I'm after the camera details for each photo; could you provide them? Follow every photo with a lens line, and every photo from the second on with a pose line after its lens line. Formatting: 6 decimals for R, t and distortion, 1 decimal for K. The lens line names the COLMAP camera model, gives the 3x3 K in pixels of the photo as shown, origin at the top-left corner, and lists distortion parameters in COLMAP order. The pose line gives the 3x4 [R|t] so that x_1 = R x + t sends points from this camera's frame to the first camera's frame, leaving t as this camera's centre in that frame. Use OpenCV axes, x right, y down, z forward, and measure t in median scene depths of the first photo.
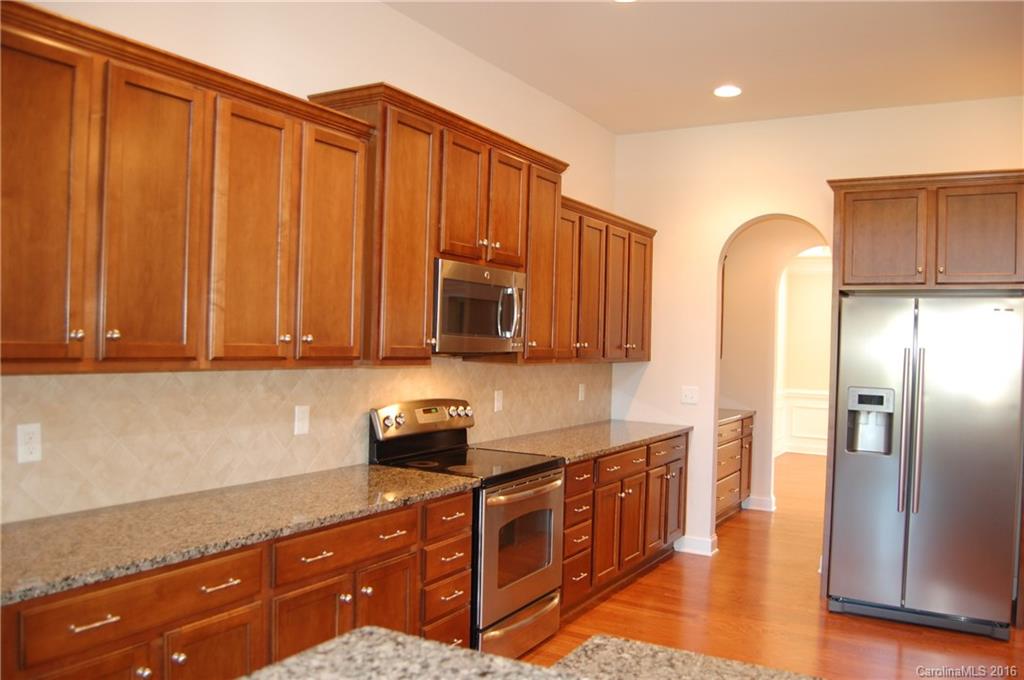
lens RADIAL K [[797.2, 0, 515.1], [0, 797.2, 348.5], [0, 0, 1]] dist [-0.111653, 0.057666]
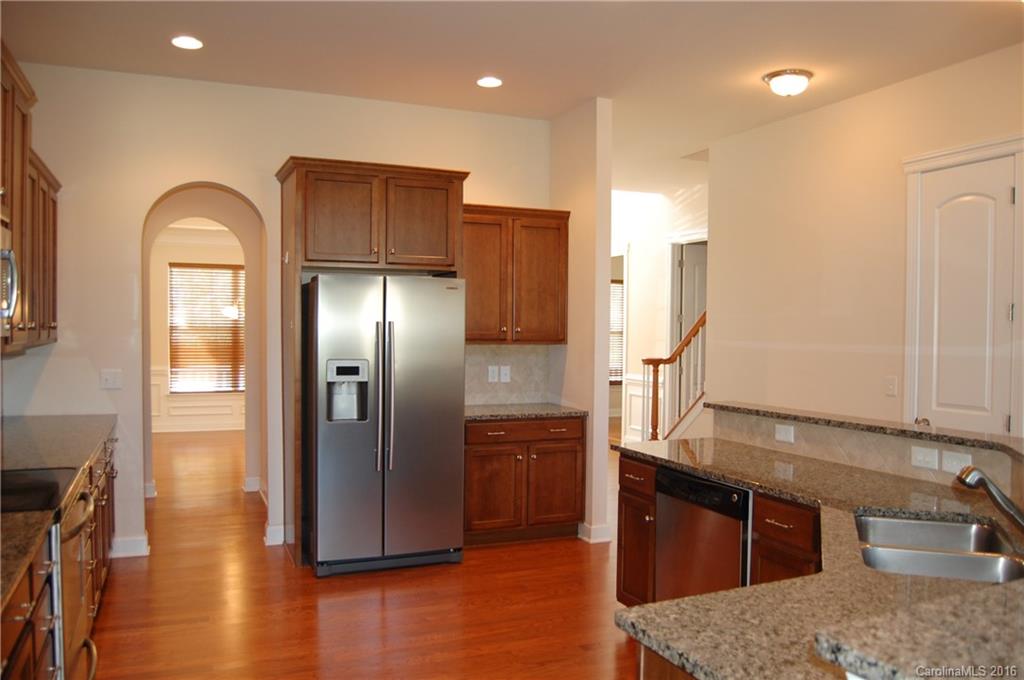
lens RADIAL K [[797.2, 0, 515.1], [0, 797.2, 348.5], [0, 0, 1]] dist [-0.111653, 0.057666]
pose [[0.590517, -0.043713, 0.805841, -0.268613], [0.013266, 0.998923, 0.044465, -0.009221], [-0.806916, -0.015566, 0.590461, 0.171738]]
